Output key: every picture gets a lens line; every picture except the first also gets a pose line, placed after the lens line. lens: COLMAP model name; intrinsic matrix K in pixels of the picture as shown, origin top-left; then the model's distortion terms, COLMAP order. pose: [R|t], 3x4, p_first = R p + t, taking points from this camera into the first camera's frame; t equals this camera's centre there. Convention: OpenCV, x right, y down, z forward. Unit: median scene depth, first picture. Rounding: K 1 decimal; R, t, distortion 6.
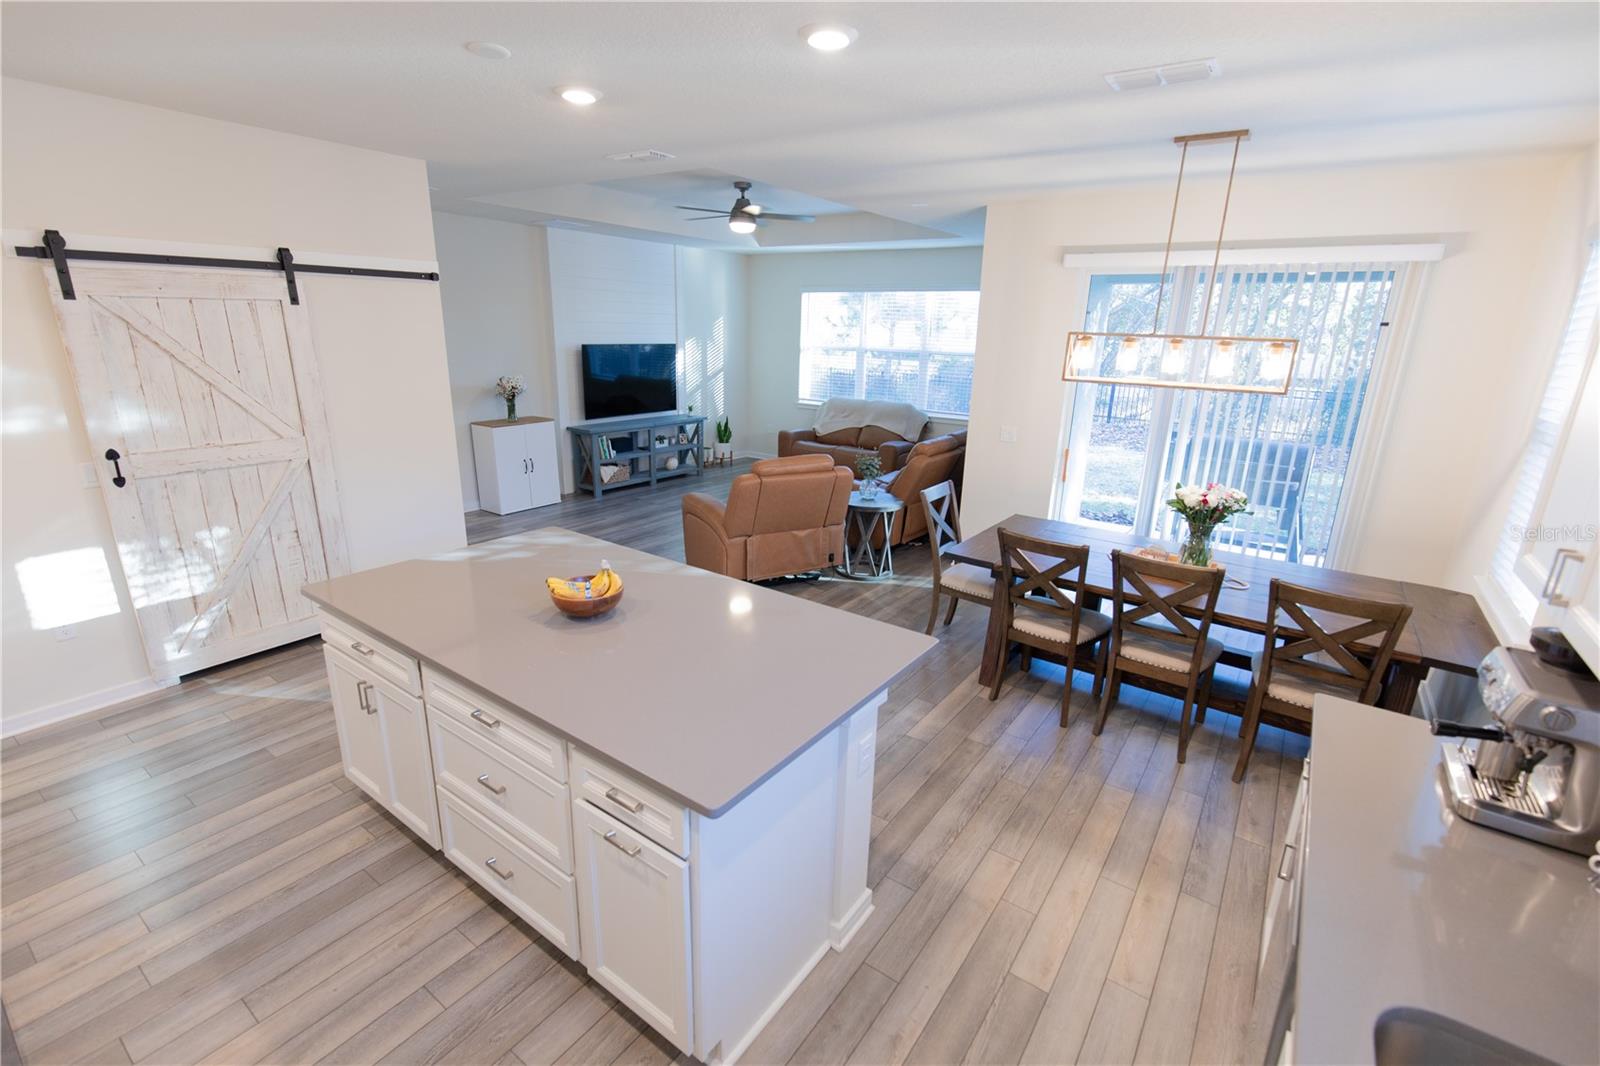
lens RADIAL K [[716.7, 0, 799.5], [0, 716.7, 528.2], [0, 0, 1]] dist [0.007926, -0.001219]
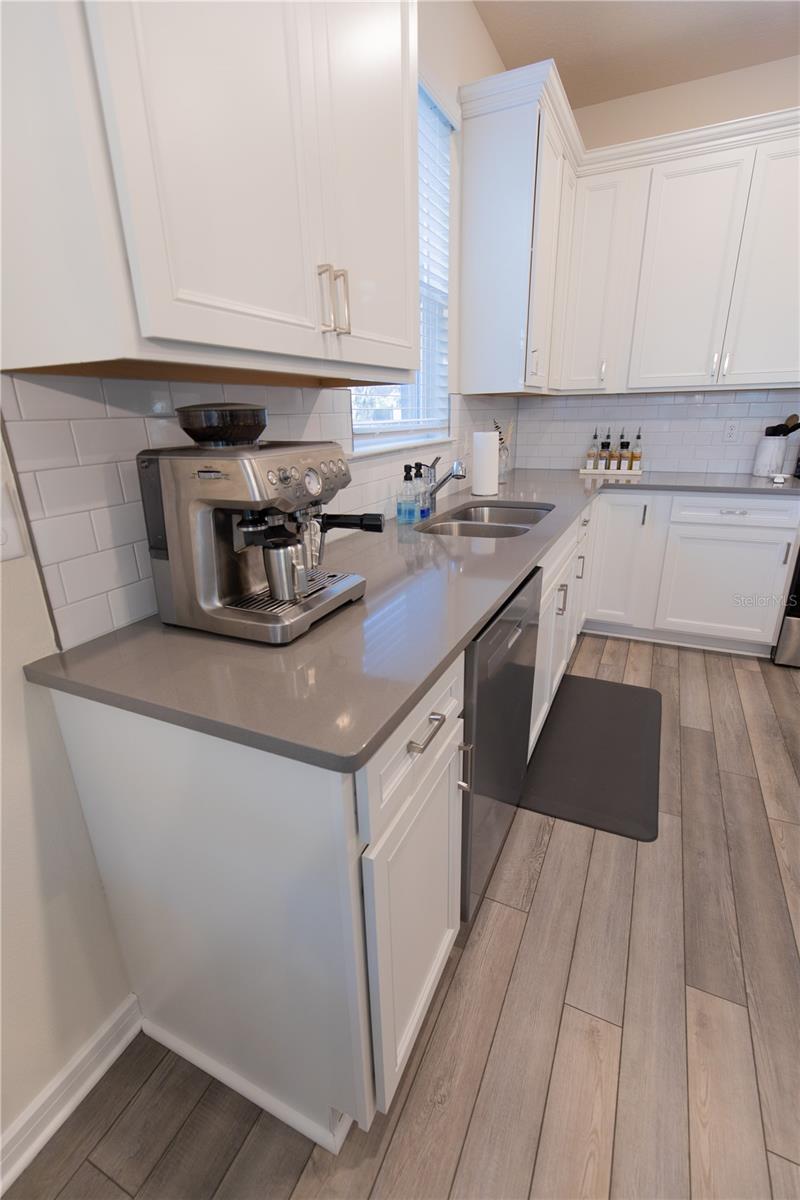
lens RADIAL K [[537.5, 0, 400.2], [0, 537.5, 603.6], [0, 0, 1]] dist [0.007926, -0.001219]
pose [[-0.984762, 0.050163, -0.166516, 0.219440], [-0.055708, 0.816052, 0.575288, -0.003842], [0.164744, 0.575798, -0.800822, 0.355373]]
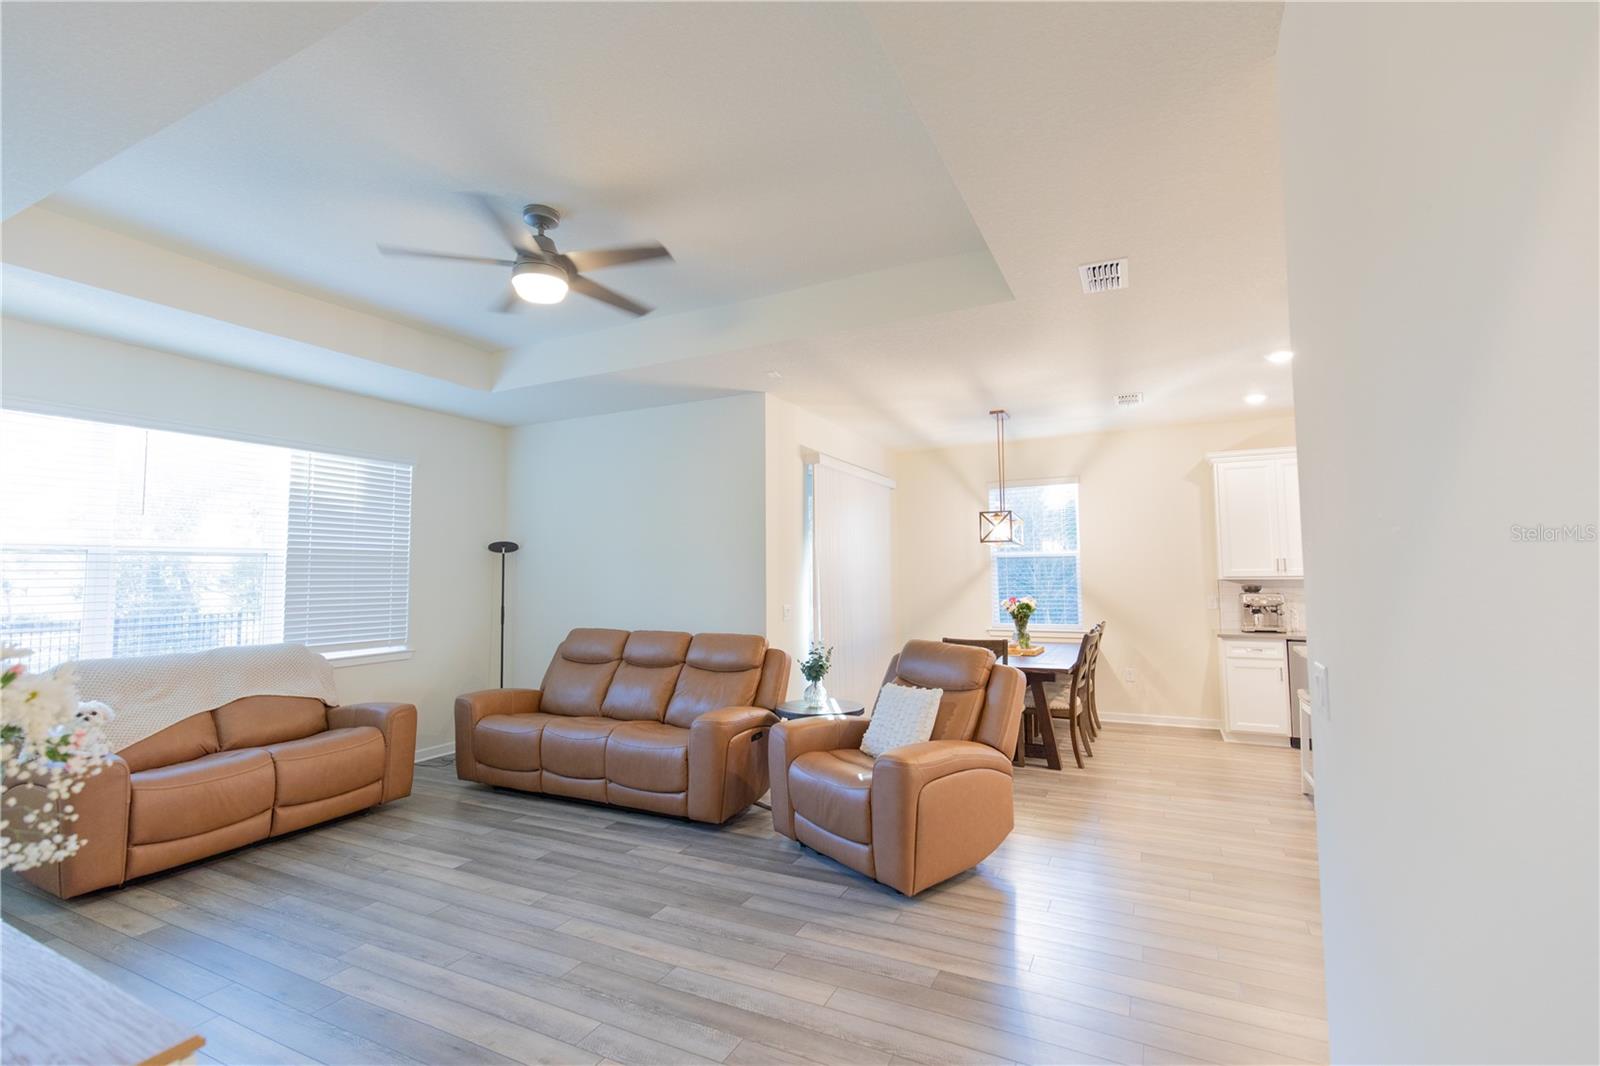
lens RADIAL K [[716.7, 0, 800.4], [0, 716.7, 523.3], [0, 0, 1]] dist [0.007926, -0.001219]
pose [[-0.153158, 0.045244, 0.987165, -0.542508], [0.276362, 0.961053, -0.001170, -0.188508], [-0.948771, 0.272636, -0.159697, 0.856200]]
